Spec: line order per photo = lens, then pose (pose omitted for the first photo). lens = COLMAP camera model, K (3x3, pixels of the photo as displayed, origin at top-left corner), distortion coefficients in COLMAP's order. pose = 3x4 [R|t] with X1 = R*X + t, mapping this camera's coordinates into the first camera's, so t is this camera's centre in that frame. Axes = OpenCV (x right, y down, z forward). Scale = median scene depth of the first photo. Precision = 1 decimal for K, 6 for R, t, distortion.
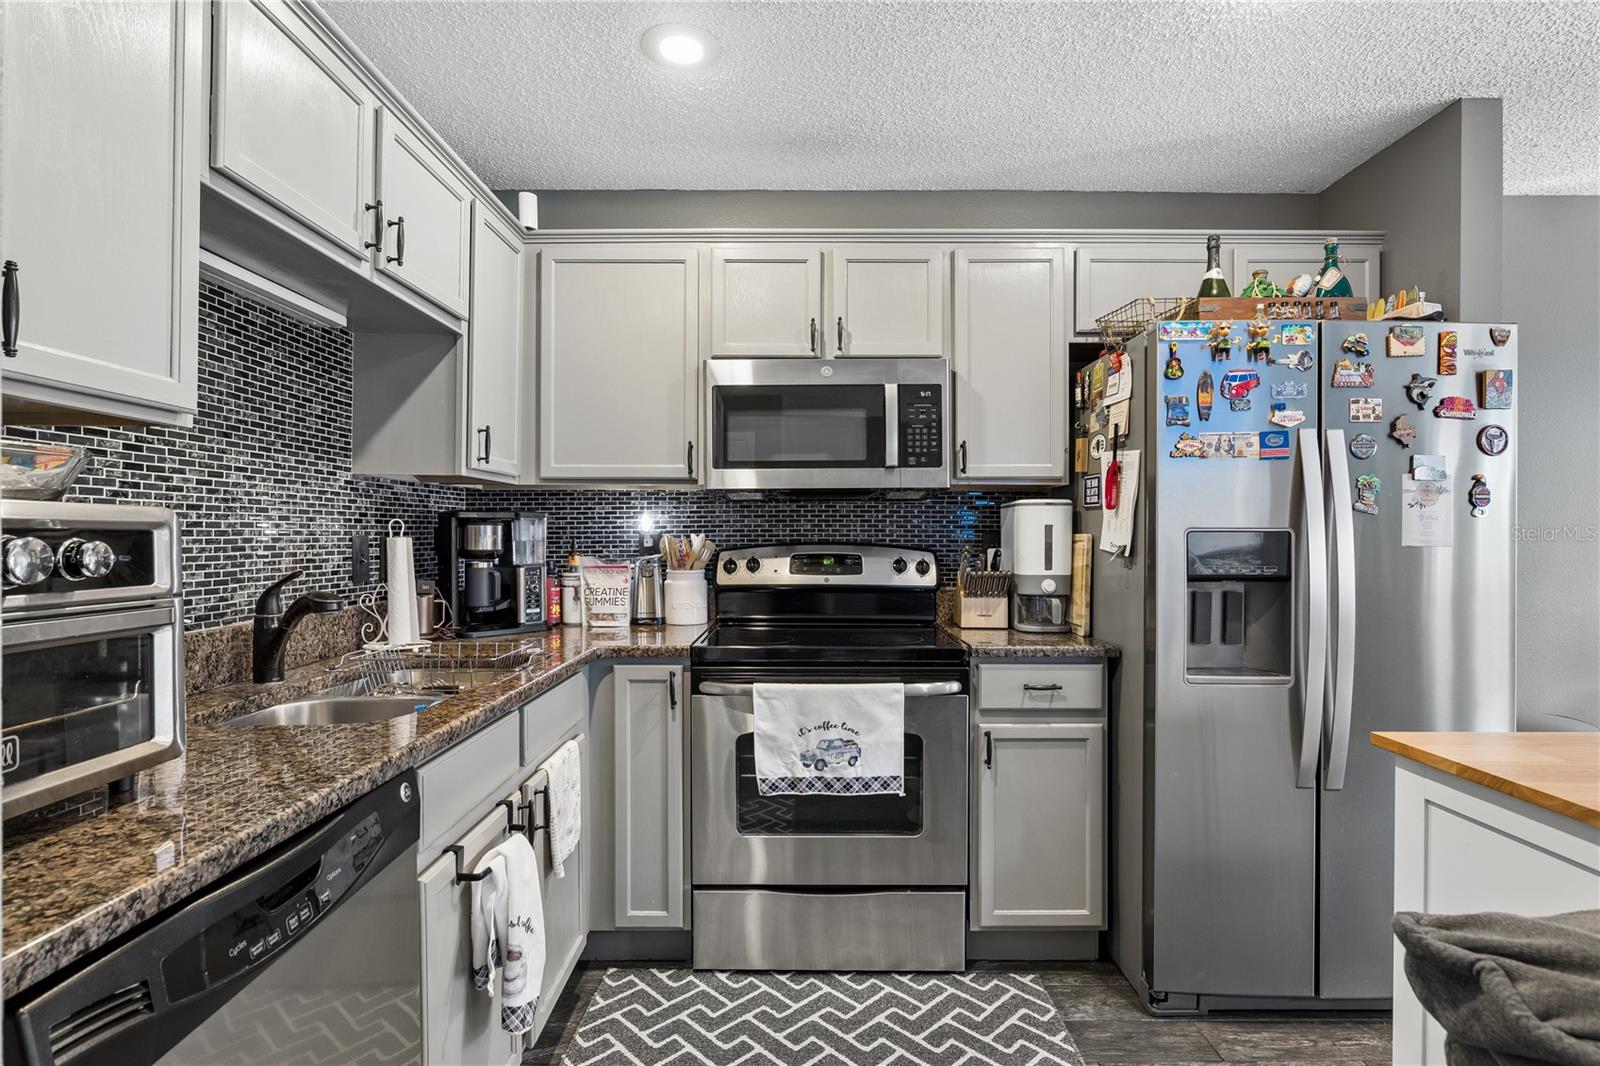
lens RADIAL K [[790.9, 0, 796.0], [0, 790.9, 535.1], [0, 0, 1]] dist [-0.002603, 0.000943]
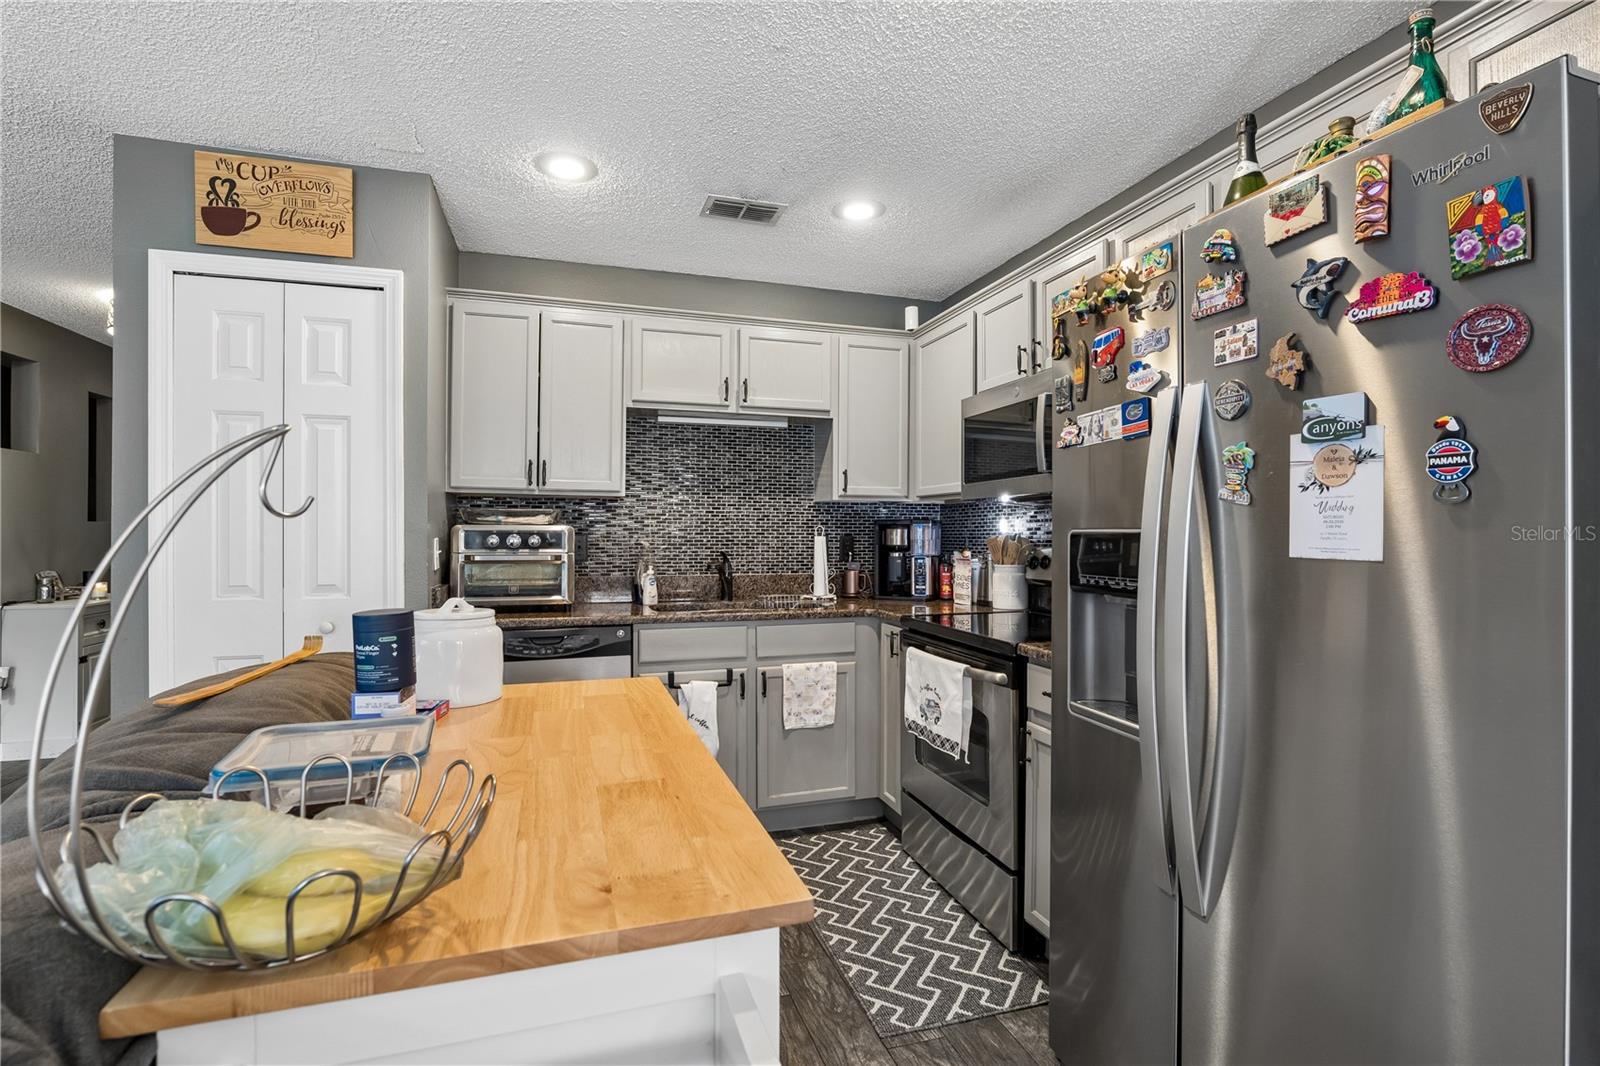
lens RADIAL K [[739.1, 0, 800.2], [0, 739.1, 532.1], [0, 0, 1]] dist [-0.016239, 0.003520]
pose [[0.305823, -0.001789, -0.952087, 1.137724], [-0.004303, 0.999985, -0.003261, -0.001435], [0.952079, 0.005094, 0.305810, 0.463970]]
